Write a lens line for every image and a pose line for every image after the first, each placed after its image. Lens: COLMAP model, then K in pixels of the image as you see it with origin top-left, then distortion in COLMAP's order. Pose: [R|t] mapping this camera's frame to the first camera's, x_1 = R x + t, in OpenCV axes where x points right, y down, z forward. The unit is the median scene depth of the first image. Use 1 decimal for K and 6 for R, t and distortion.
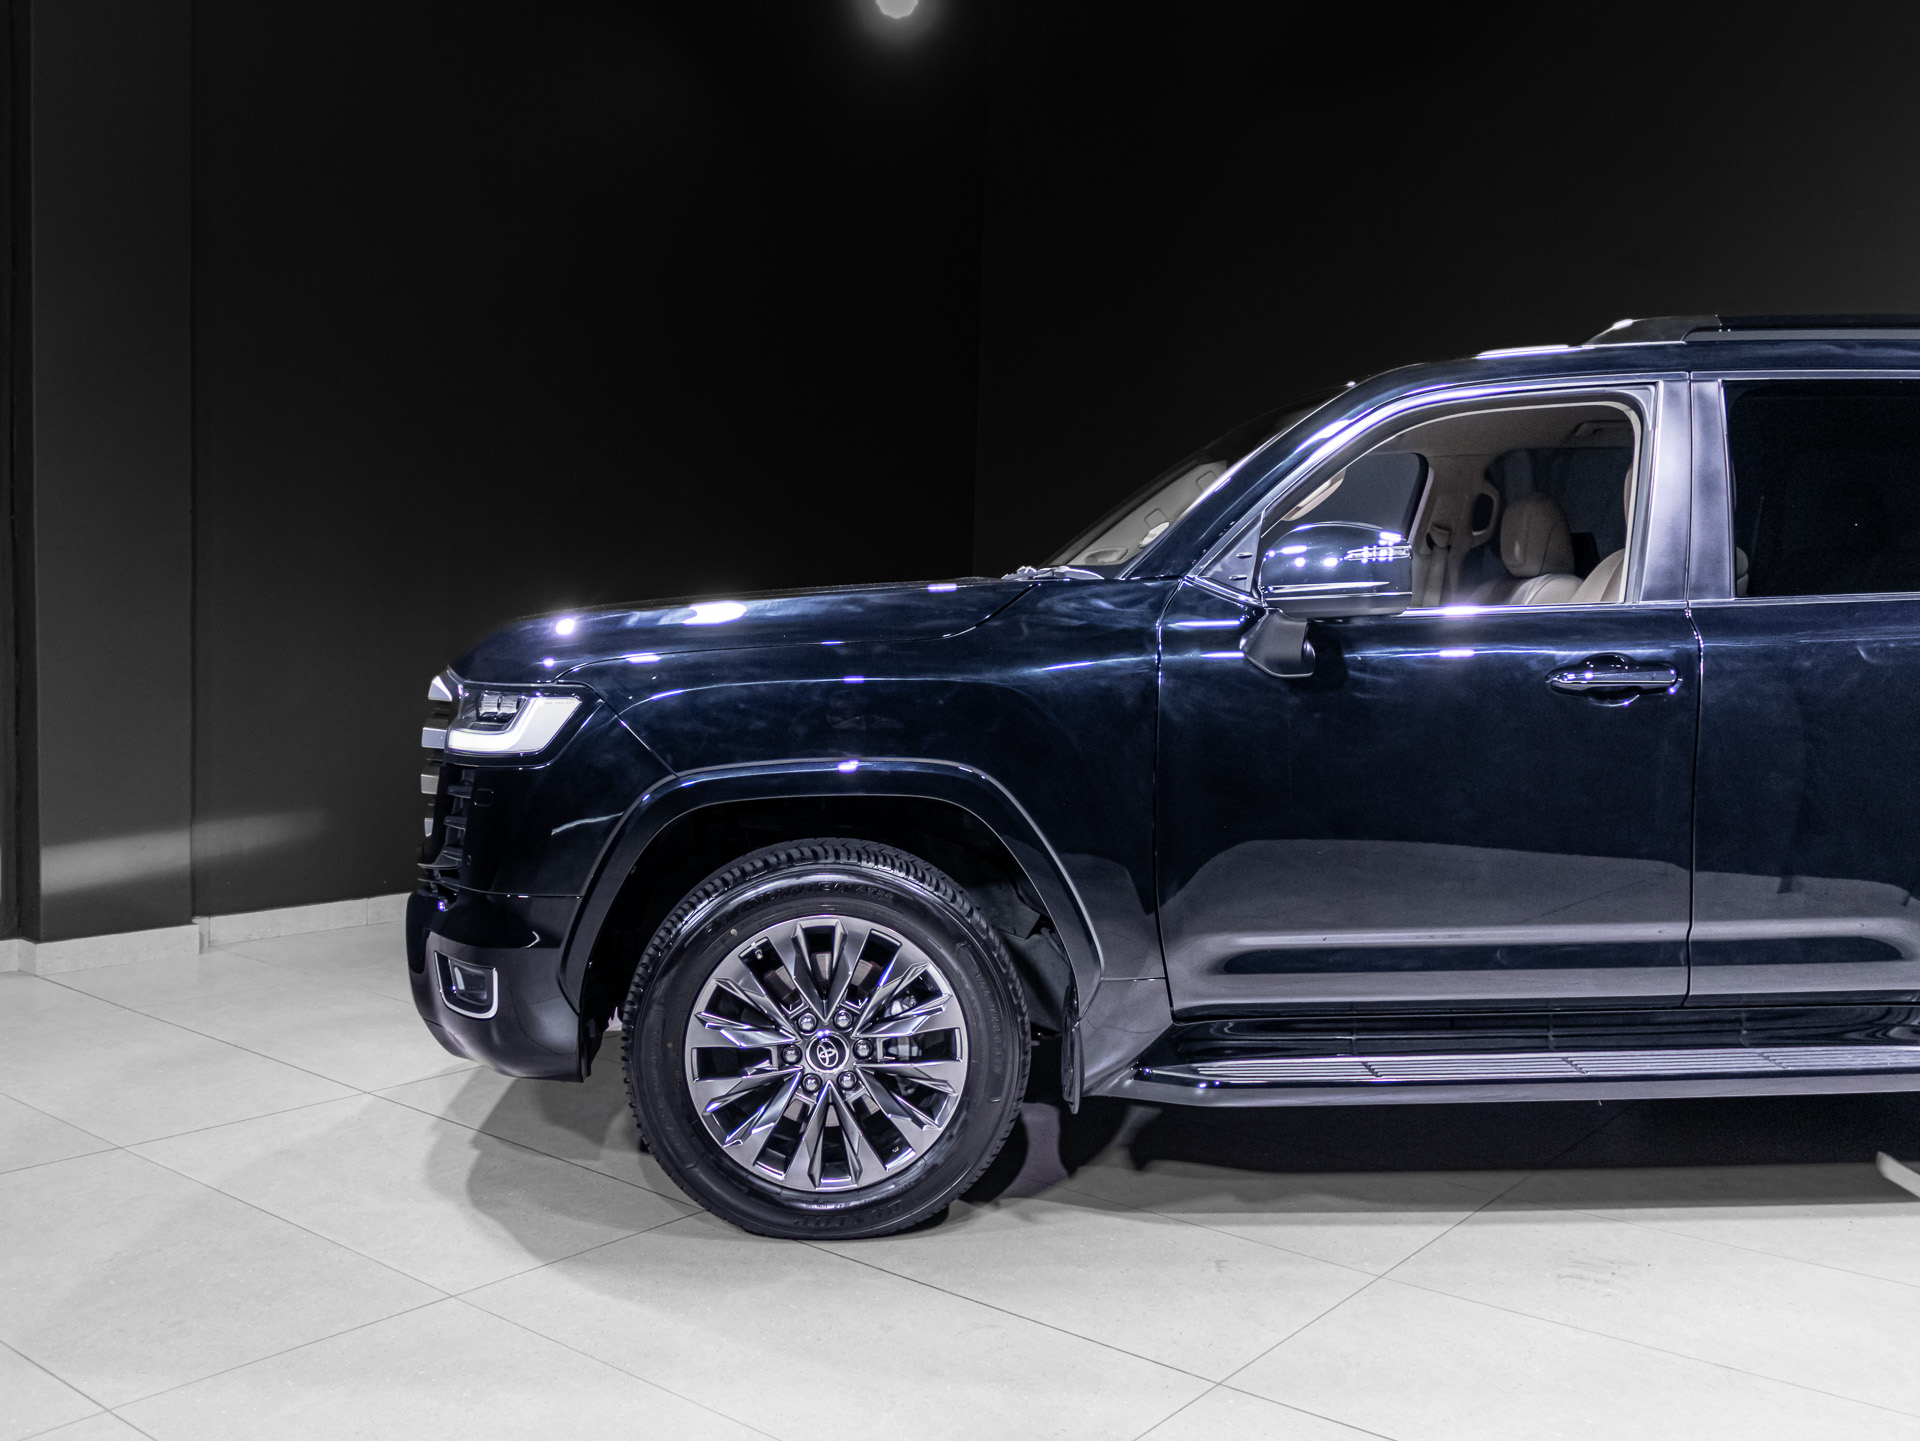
lens RADIAL K [[1721.5, 0, 960.0], [0, 1721.5, 720.5], [0, 0, 1]] dist [-0.006487, -0.002276]
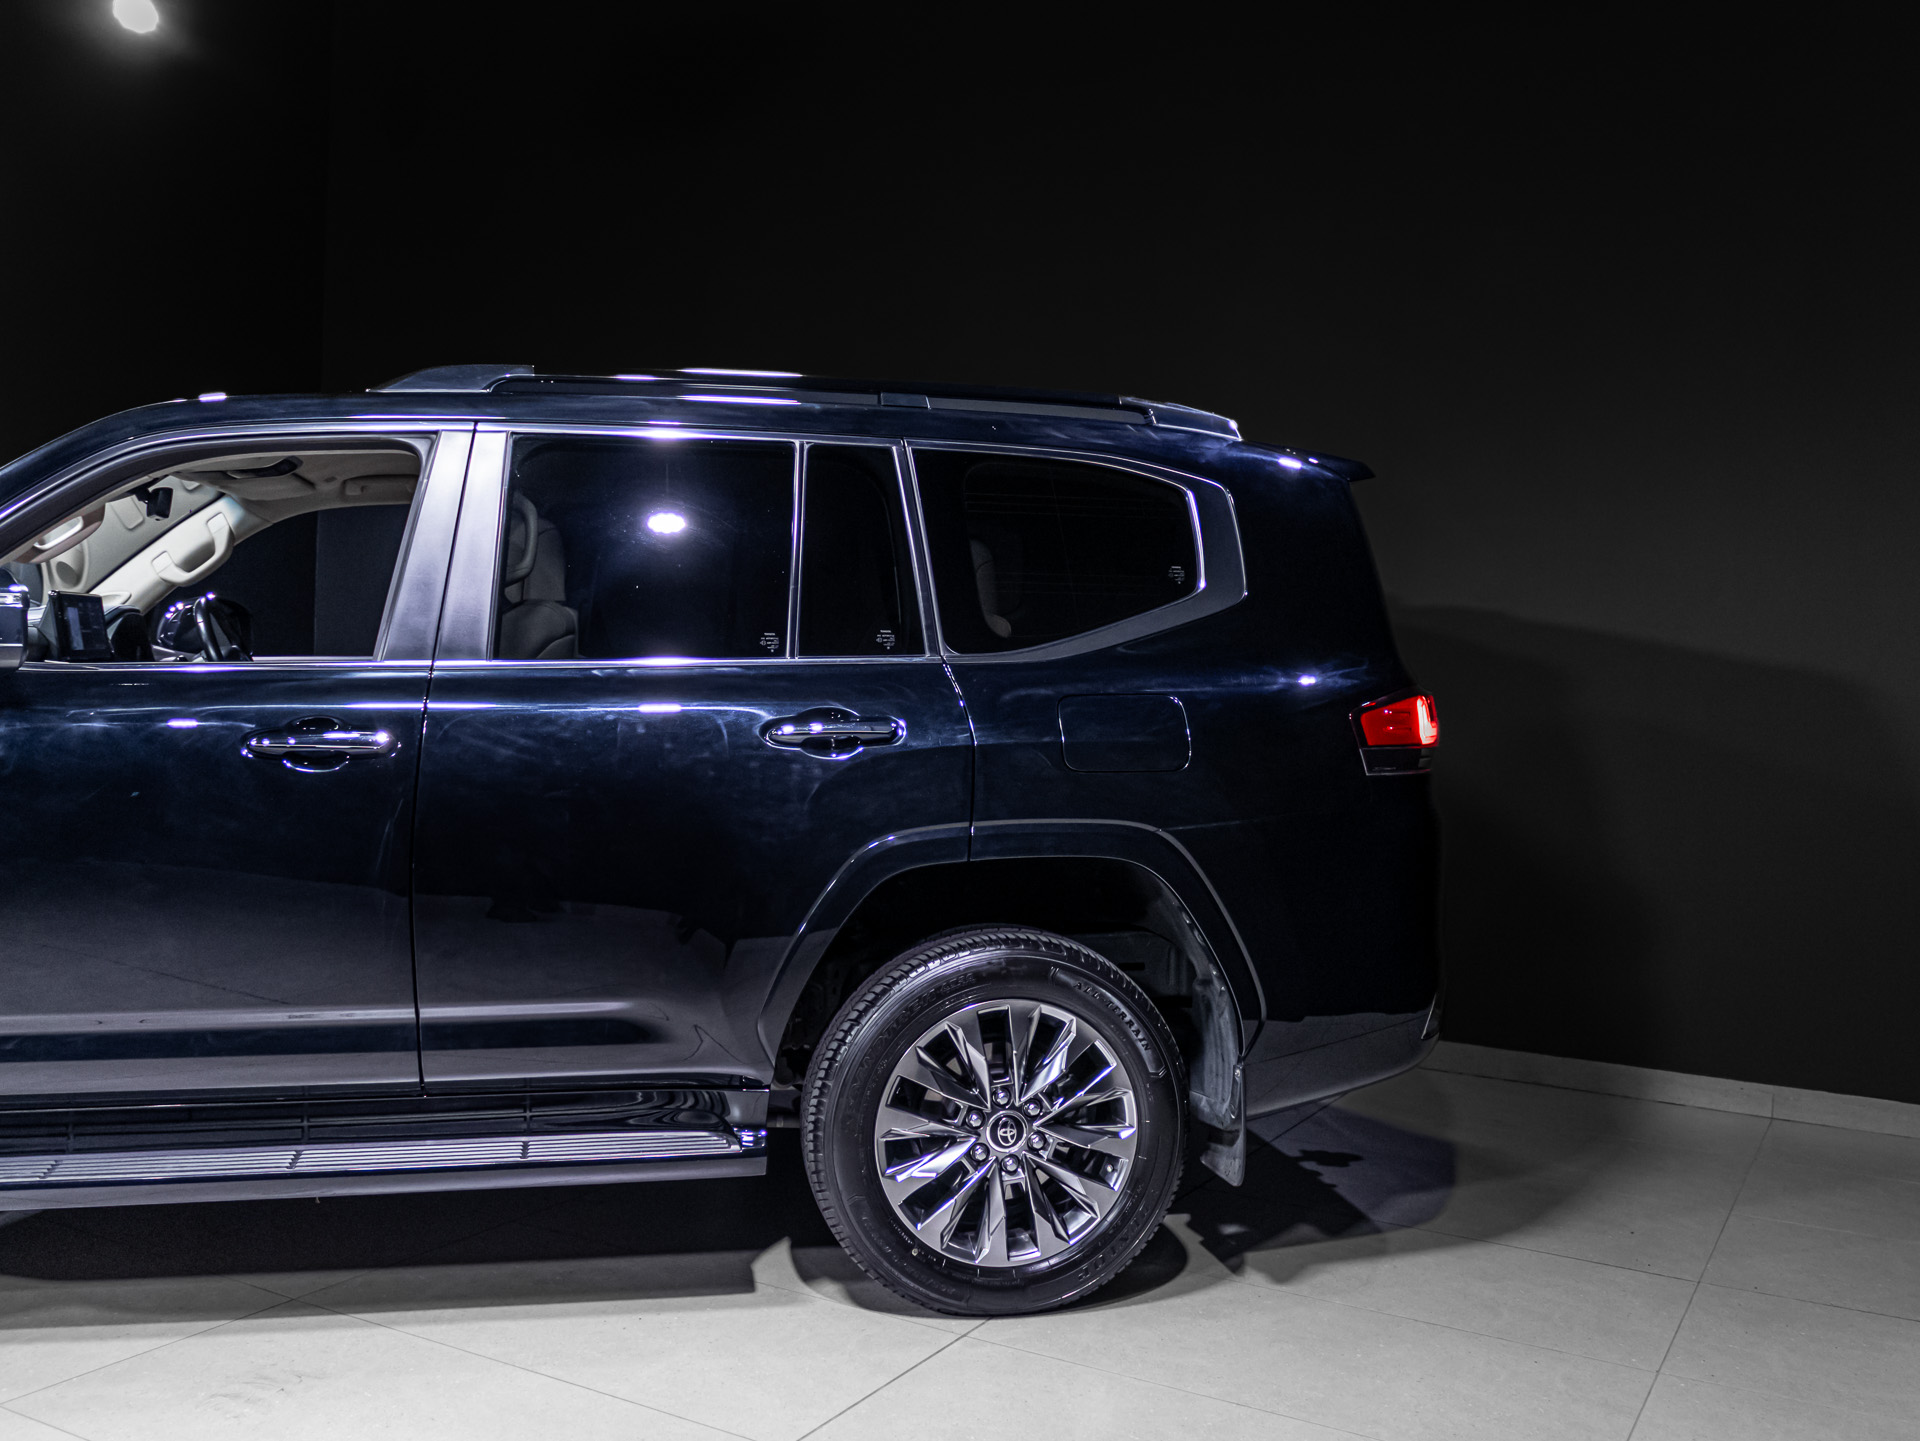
lens RADIAL K [[1721.5, 0, 960.0], [0, 1721.5, 720.5], [0, 0, 1]] dist [-0.006487, -0.002276]
pose [[0.986979, 0.013315, 0.160296, 0.575085], [-0.008146, 0.999427, -0.032862, -0.008849], [-0.160642, 0.031129, 0.986522, 0.020915]]
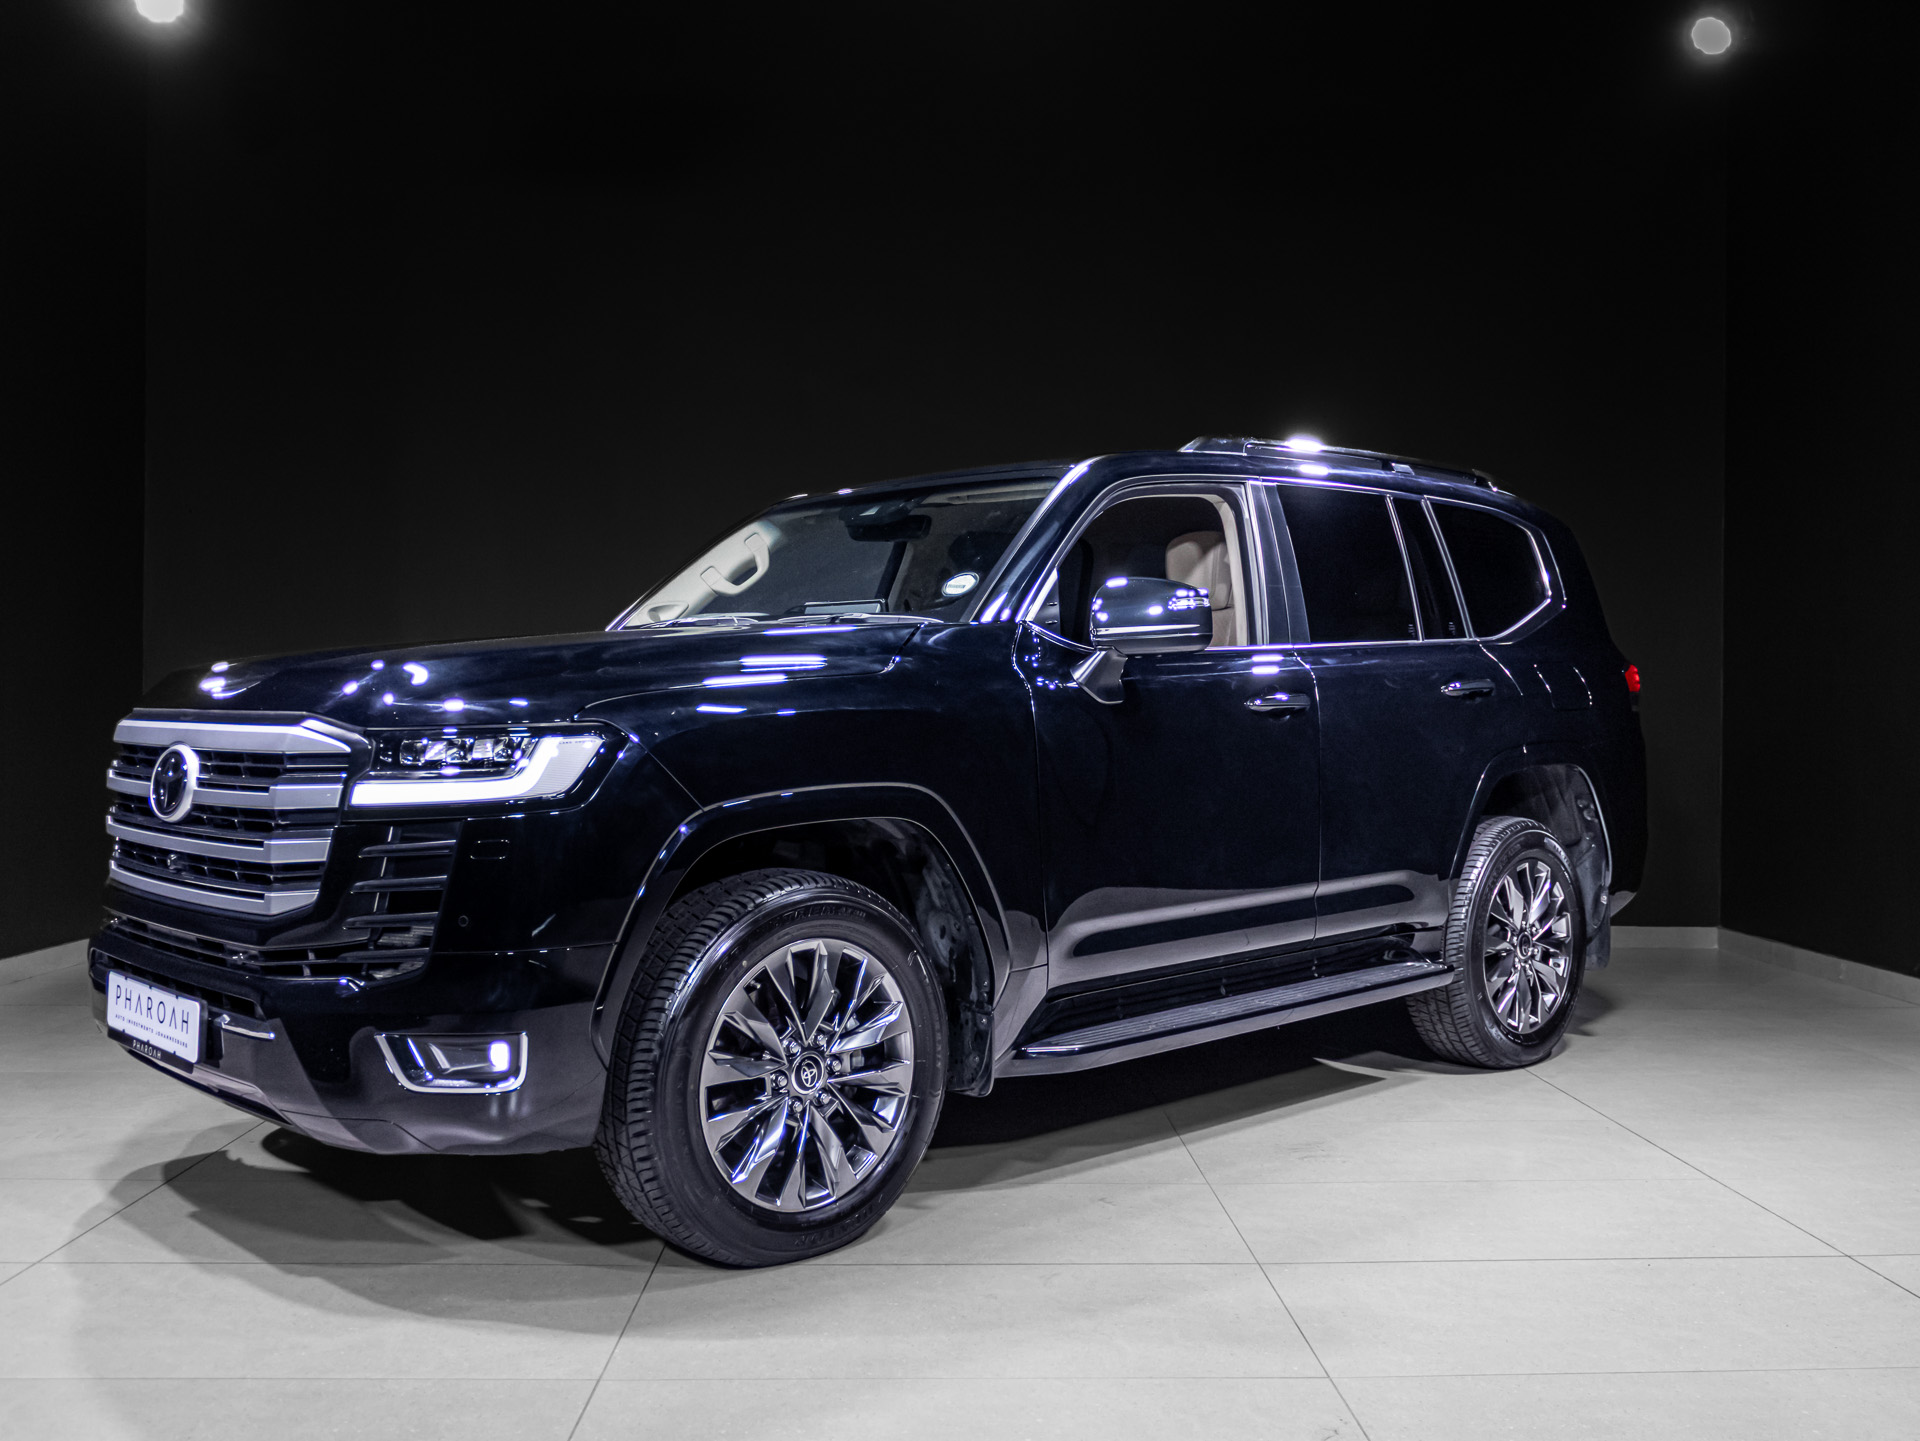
lens RADIAL K [[1736.2, 0, 967.4], [0, 1736.2, 739.3], [0, 0, 1]] dist [-0.009360, -0.009678]
pose [[0.766371, -0.026509, 0.641851, -0.664978], [0.054686, 0.998214, -0.024067, 0.023387], [-0.640067, 0.053545, 0.766451, 0.130685]]
